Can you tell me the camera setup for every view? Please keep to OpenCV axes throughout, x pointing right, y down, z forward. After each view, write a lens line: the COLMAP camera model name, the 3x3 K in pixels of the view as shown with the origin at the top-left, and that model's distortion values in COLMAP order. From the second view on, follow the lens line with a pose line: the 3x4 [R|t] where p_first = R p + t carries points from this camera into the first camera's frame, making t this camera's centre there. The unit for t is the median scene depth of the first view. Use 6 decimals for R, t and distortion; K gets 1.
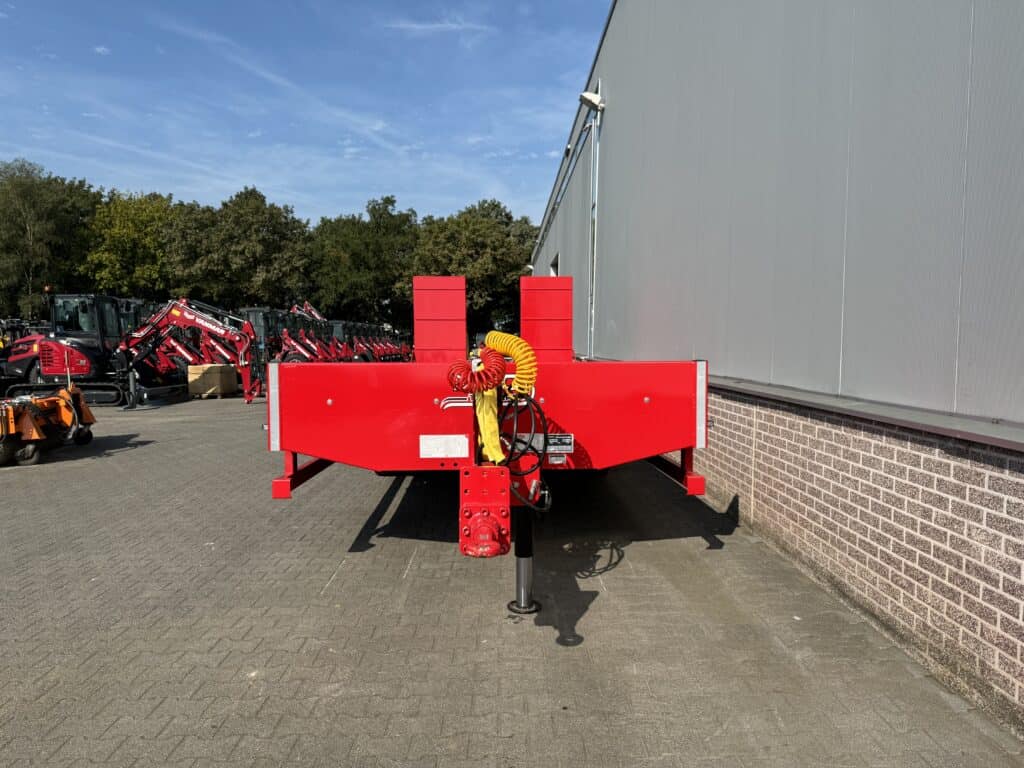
lens RADIAL K [[733.2, 0, 517.8], [0, 733.2, 381.5], [0, 0, 1]] dist [0.030744, -0.030427]
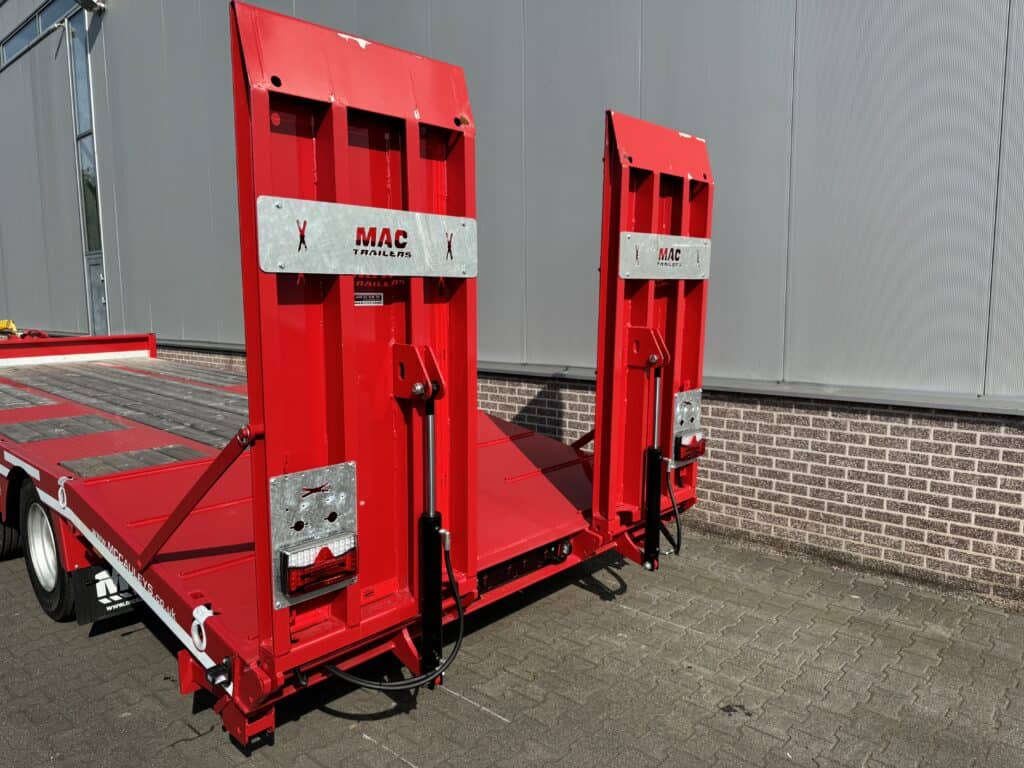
lens RADIAL K [[733.2, 0, 515.7], [0, 733.2, 388.1], [0, 0, 1]] dist [0.030744, -0.030427]
pose [[0.677626, -0.106719, 0.727622, -0.767751], [0.056852, 0.994056, 0.092850, -0.117600], [-0.733205, -0.021551, 0.679666, 0.701017]]
